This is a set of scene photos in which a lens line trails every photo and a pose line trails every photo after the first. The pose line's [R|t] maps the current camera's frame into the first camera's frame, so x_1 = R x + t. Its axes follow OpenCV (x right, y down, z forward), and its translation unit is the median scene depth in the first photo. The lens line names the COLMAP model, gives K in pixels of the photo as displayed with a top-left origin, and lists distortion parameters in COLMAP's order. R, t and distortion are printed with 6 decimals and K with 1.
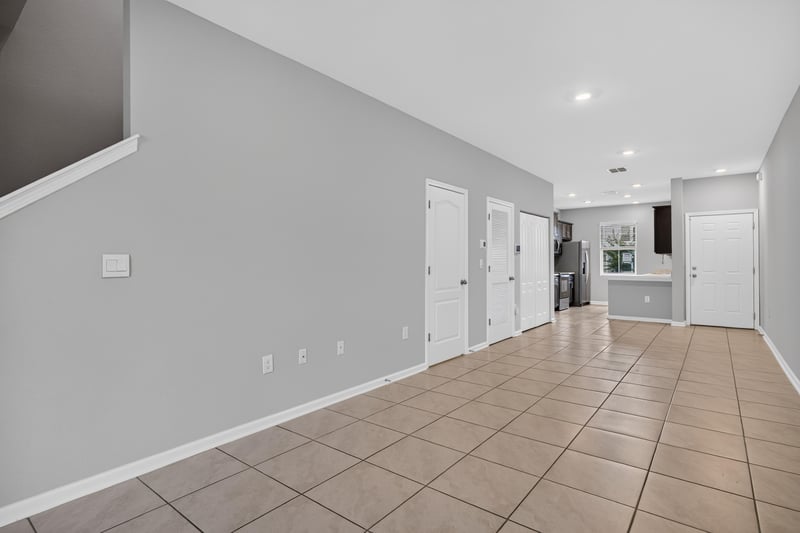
lens RADIAL K [[410.1, 0, 405.2], [0, 410.1, 253.1], [0, 0, 1]] dist [-0.008292, -0.000529]
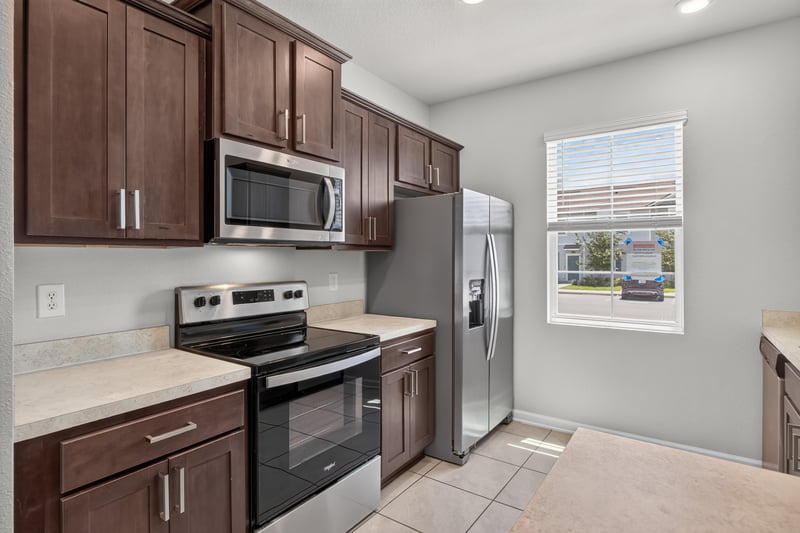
lens RADIAL K [[410.1, 0, 405.2], [0, 410.1, 253.1], [0, 0, 1]] dist [-0.008292, -0.000529]
pose [[0.999262, -0.005976, 0.037954, 0.380676], [0.005584, 0.999930, 0.010426, 0.003888], [-0.038013, -0.010206, 0.999225, 0.748745]]
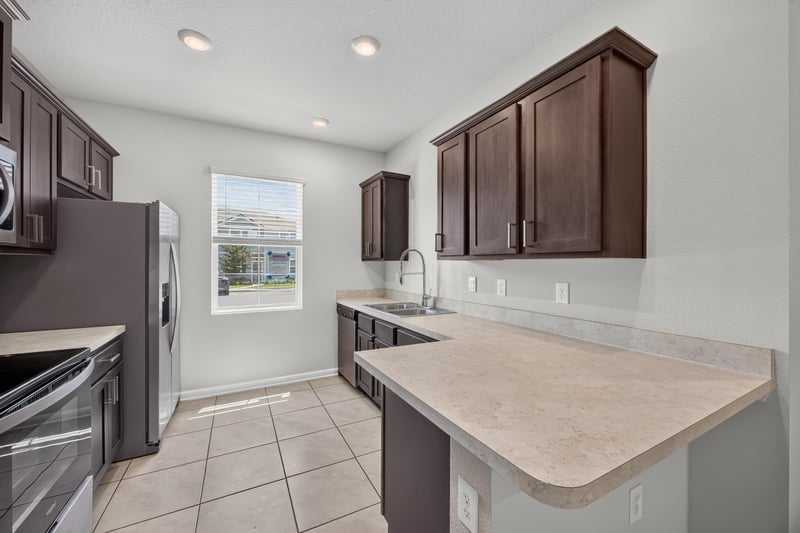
lens RADIAL K [[312.9, 0, 398.8], [0, 312.9, 261.2], [0, 0, 1]] dist [-0.027212, 0.011085]
pose [[0.425086, 0.001790, 0.905151, 0.311333], [-0.018718, 0.999802, 0.006814, 0.003455], [-0.904959, -0.019840, 0.425035, 0.761981]]
